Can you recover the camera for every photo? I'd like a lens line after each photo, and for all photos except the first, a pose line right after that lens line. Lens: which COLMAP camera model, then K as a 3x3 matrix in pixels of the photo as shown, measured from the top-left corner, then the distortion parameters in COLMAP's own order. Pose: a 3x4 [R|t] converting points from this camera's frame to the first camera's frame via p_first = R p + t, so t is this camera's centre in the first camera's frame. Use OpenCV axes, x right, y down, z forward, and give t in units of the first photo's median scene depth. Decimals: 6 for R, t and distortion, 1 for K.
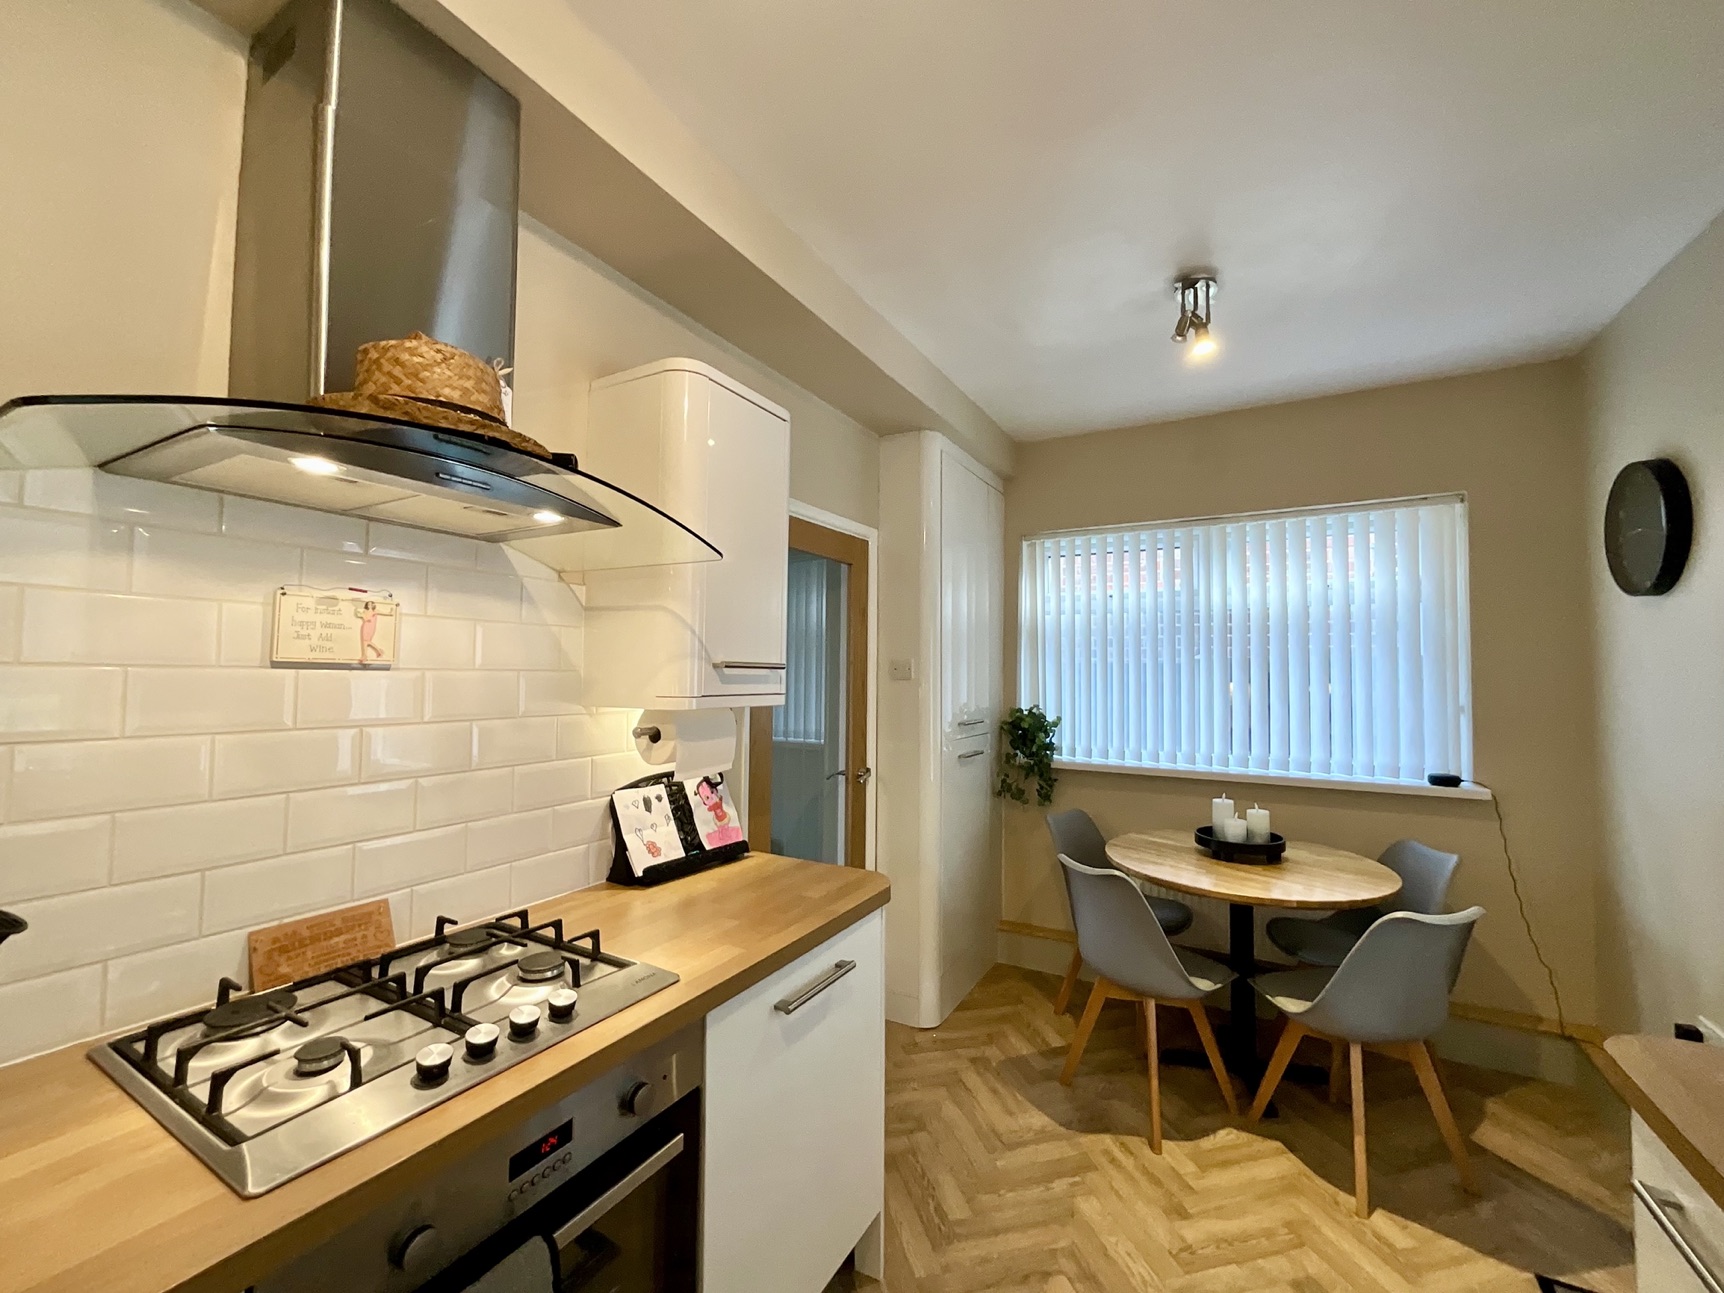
lens RADIAL K [[685.9, 0, 854.3], [0, 685.9, 643.5], [0, 0, 1]] dist [-0.009374, -0.000192]
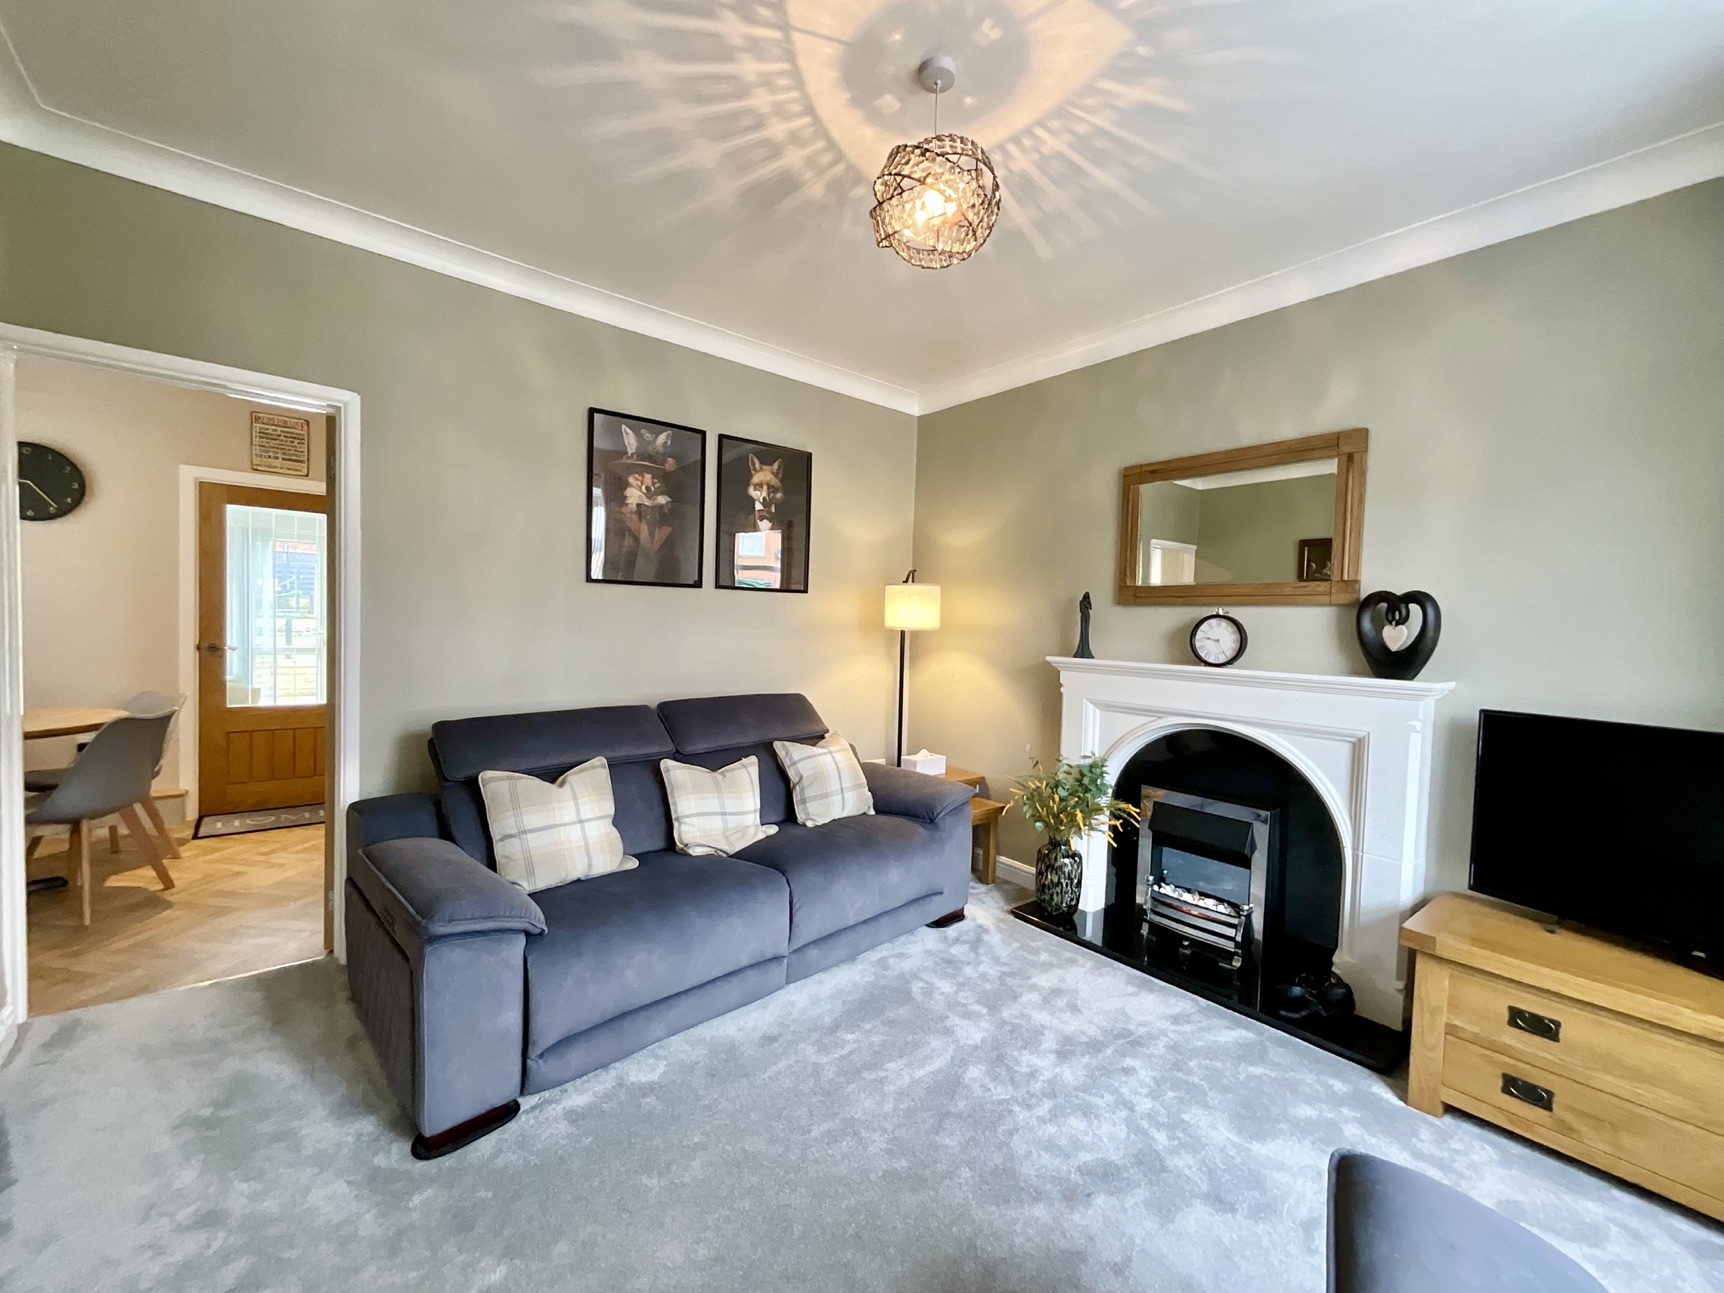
lens RADIAL K [[685.9, 0, 854.3], [0, 685.9, 643.5], [0, 0, 1]] dist [-0.009374, -0.000192]
pose [[-0.944706, -0.042767, 0.325118, -1.324591], [-0.055779, 0.997968, -0.030802, 0.169984], [-0.323140, -0.047233, -0.945172, 1.821072]]
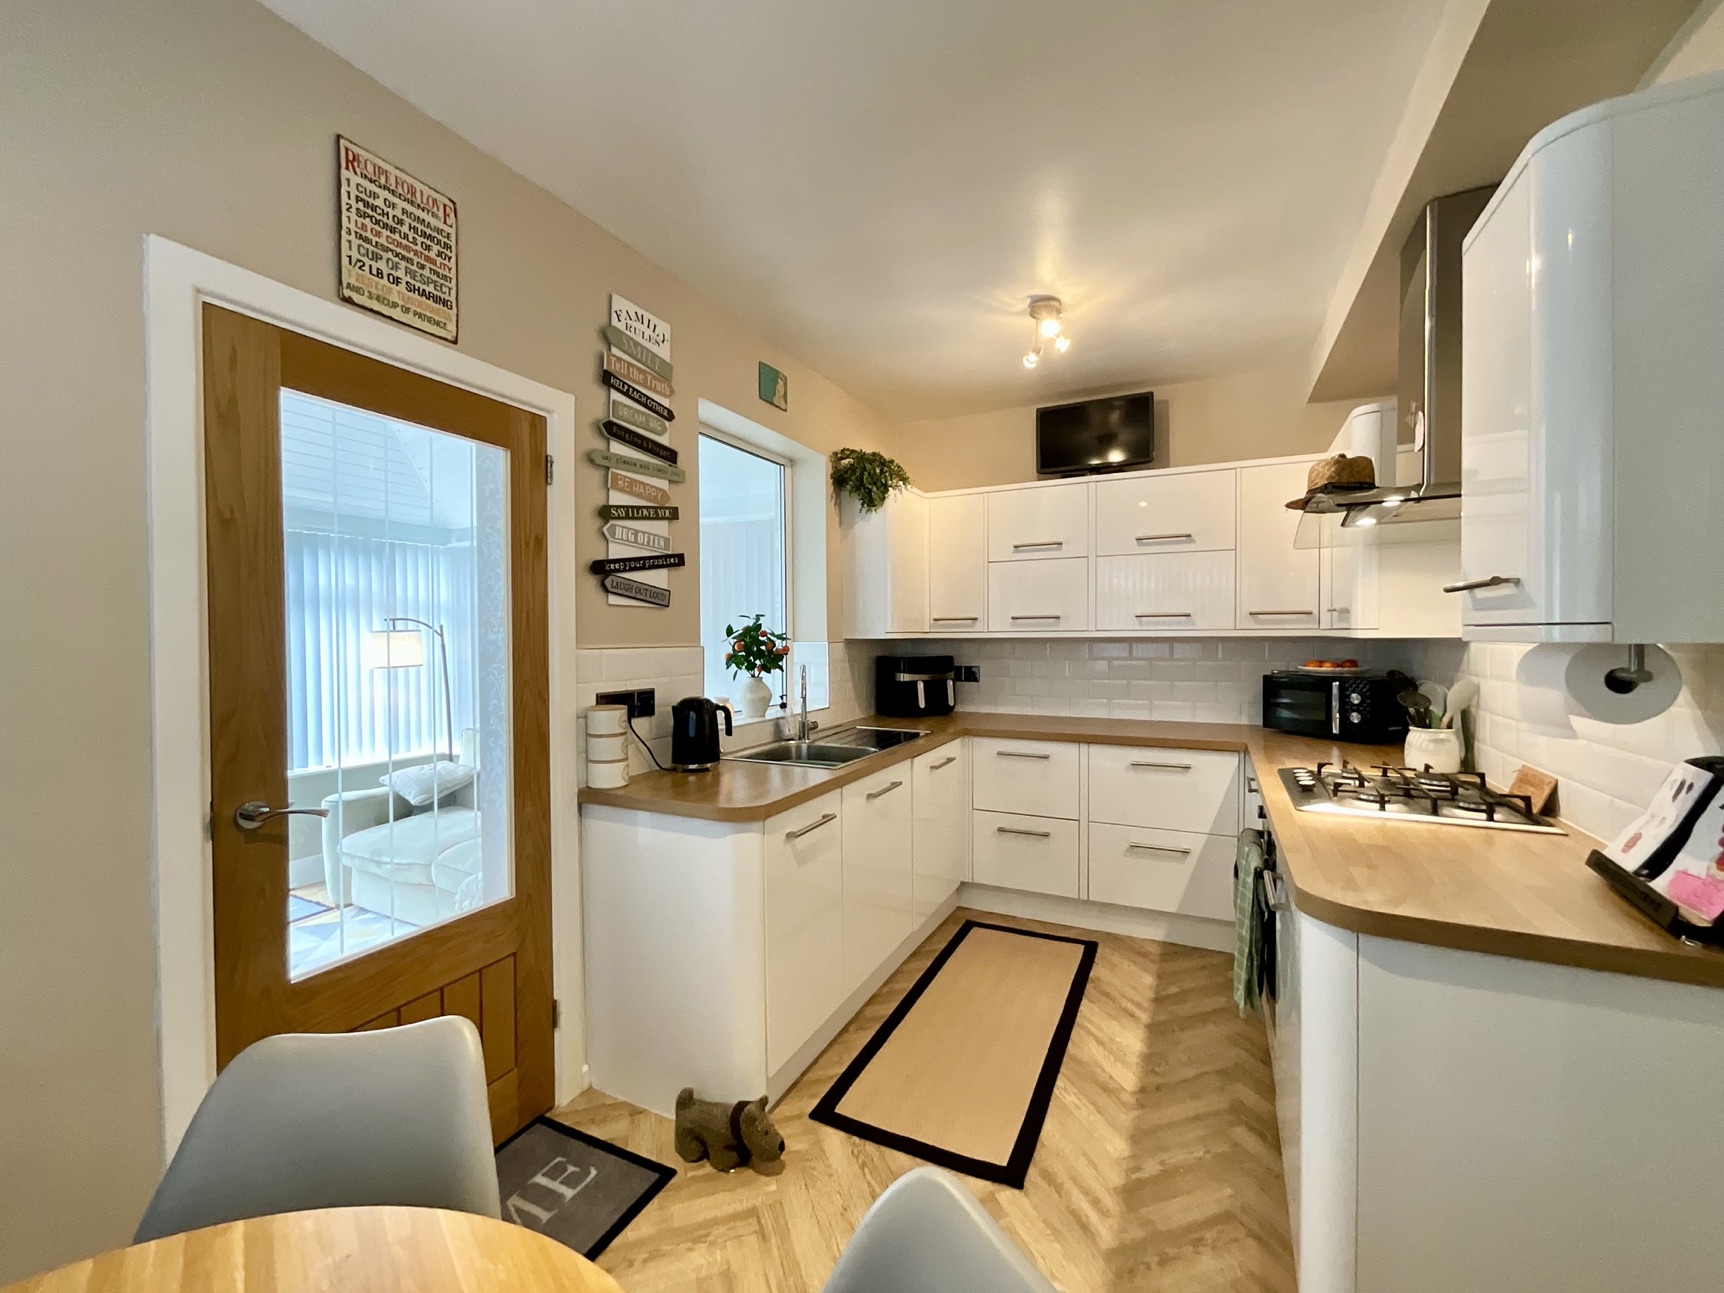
lens RADIAL K [[698.3, 0, 862.0], [0, 698.3, 646.5], [0, 0, 1]] dist [0.001956, 0.000652]
pose [[-0.997461, -0.003339, -0.071139, 0.431324], [-0.000934, 0.999428, -0.033802, 0.089828], [0.071211, -0.033649, -0.996894, 1.313775]]
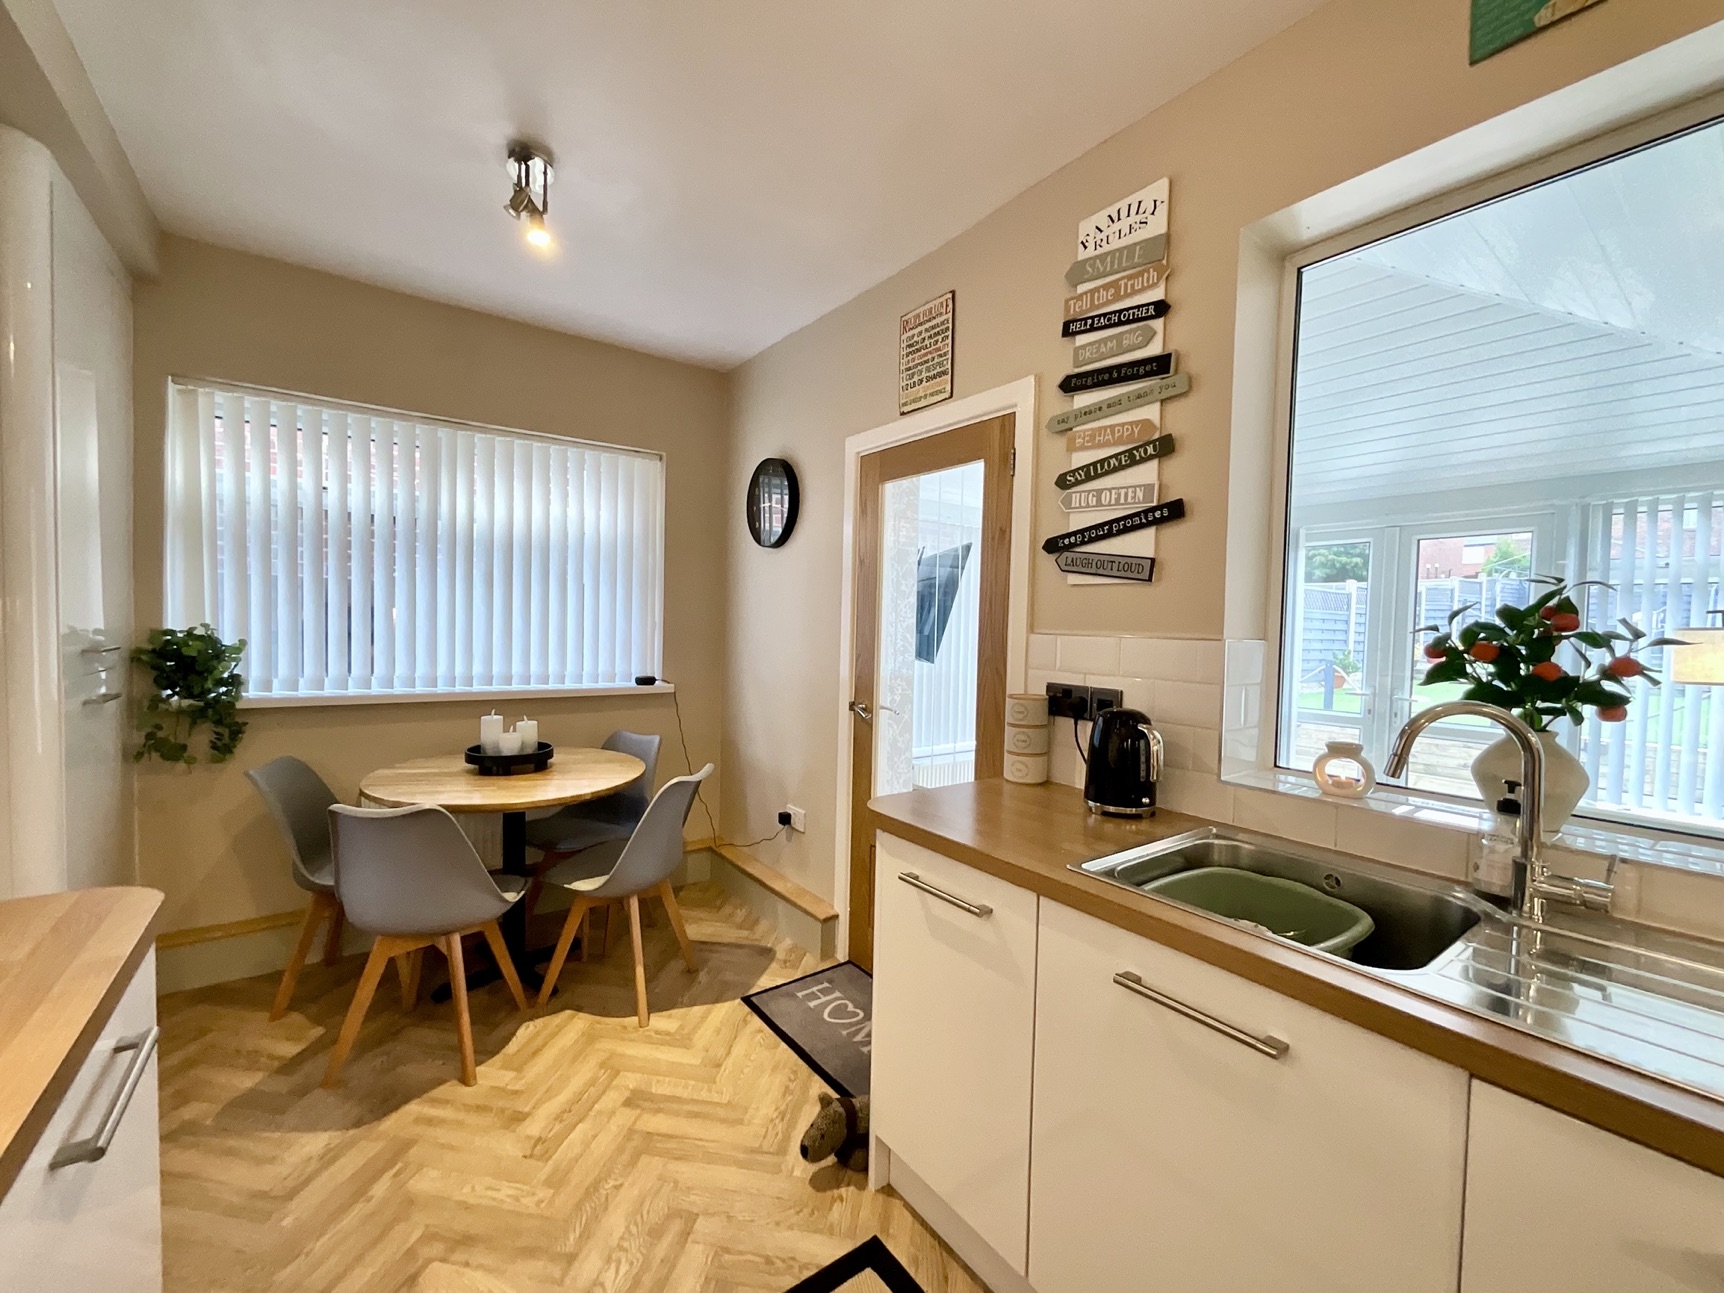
lens RADIAL K [[698.3, 0, 862.0], [0, 698.3, 646.5], [0, 0, 1]] dist [0.001956, 0.000652]
pose [[0.396823, -0.031124, 0.917367, -0.205395], [-0.068288, 0.995654, 0.063319, 0.034857], [-0.915352, -0.087772, 0.392973, 0.157382]]
